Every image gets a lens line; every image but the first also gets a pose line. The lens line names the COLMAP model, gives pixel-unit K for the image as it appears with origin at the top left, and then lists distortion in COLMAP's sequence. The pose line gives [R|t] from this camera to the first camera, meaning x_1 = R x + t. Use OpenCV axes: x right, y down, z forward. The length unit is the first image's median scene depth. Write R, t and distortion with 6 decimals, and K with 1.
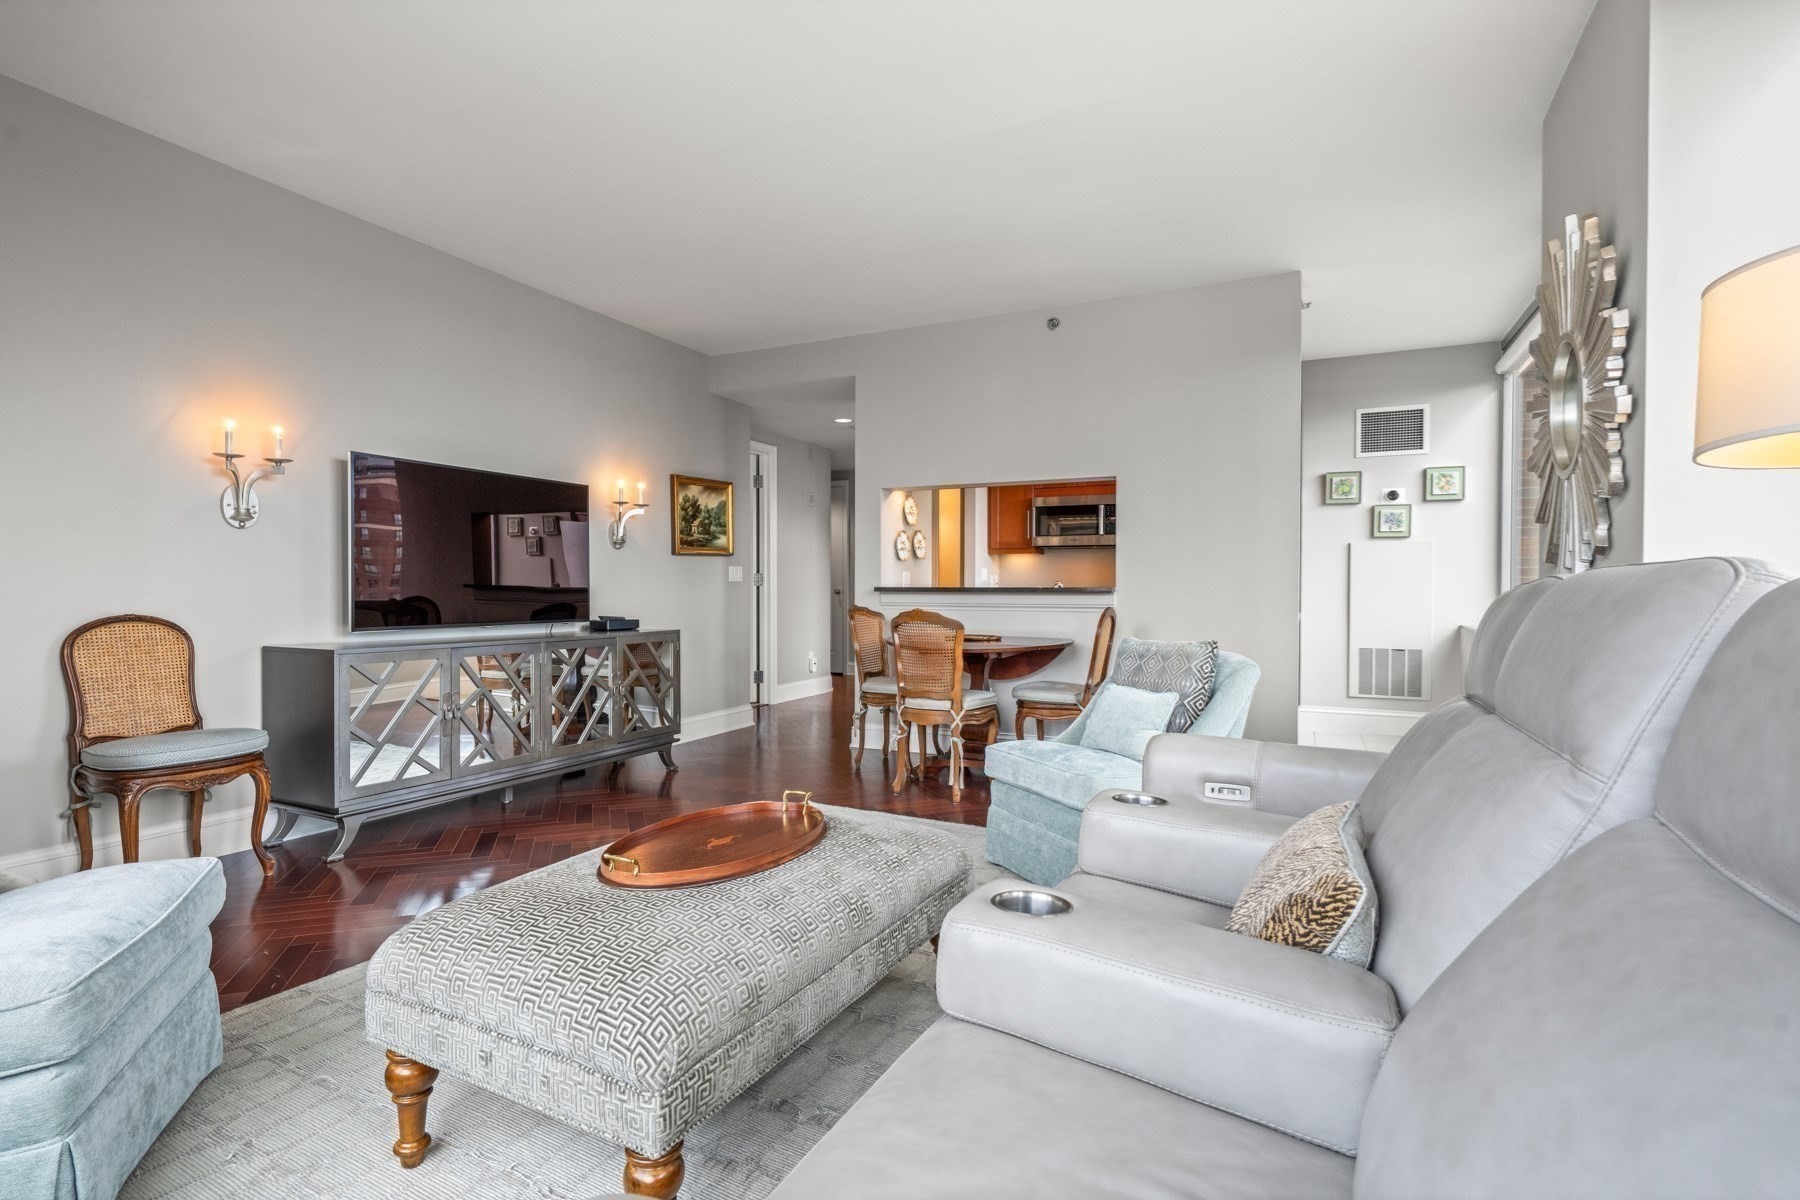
lens RADIAL K [[880.5, 0, 916.7], [0, 880.5, 594.3], [0, 0, 1]] dist [0.002791, 0.000029]
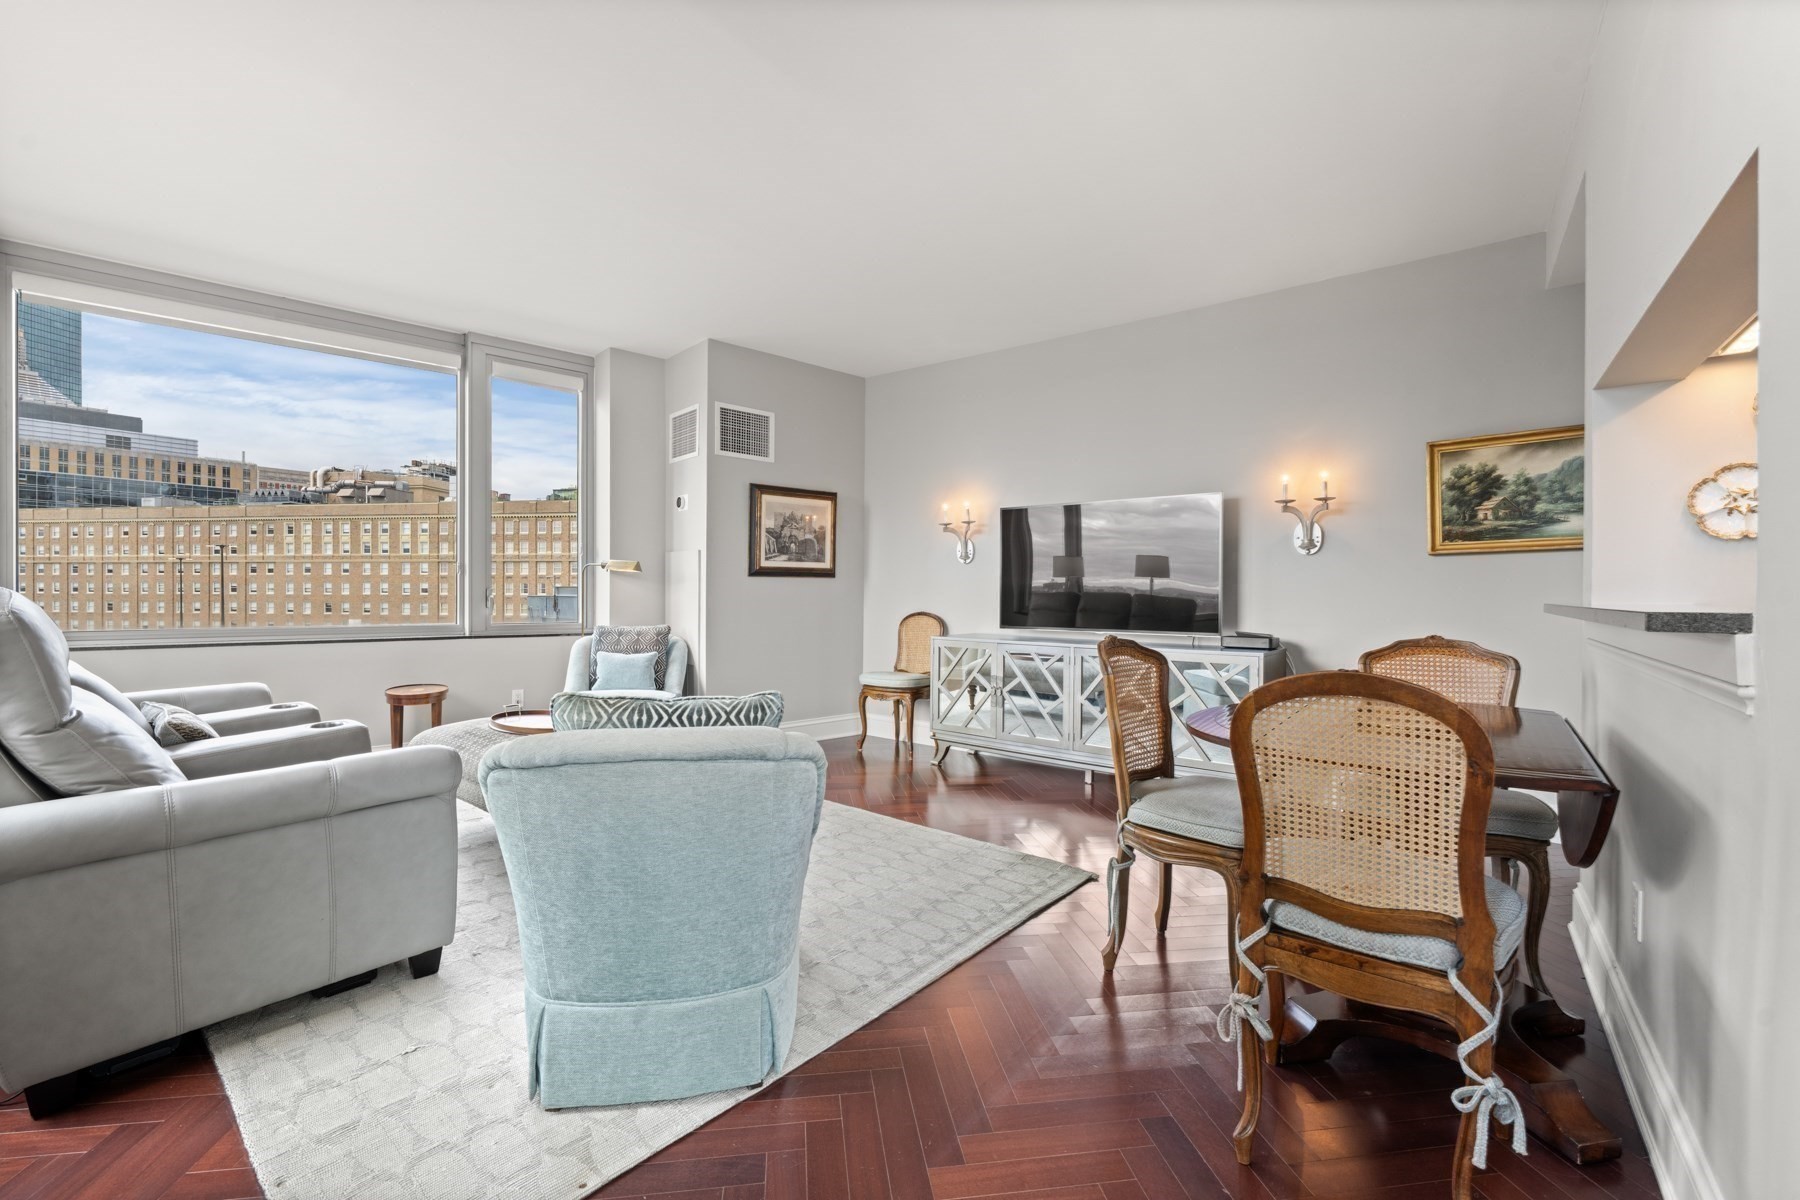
lens RADIAL K [[758.6, 0, 894.1], [0, 758.6, 594.5], [0, 0, 1]] dist [-0.006361, 0.001694]
pose [[-0.220265, 0.000618, -0.975440, 0.411742], [-0.007265, 0.999971, 0.002274, -0.010117], [0.975413, 0.007588, -0.220254, 0.687115]]
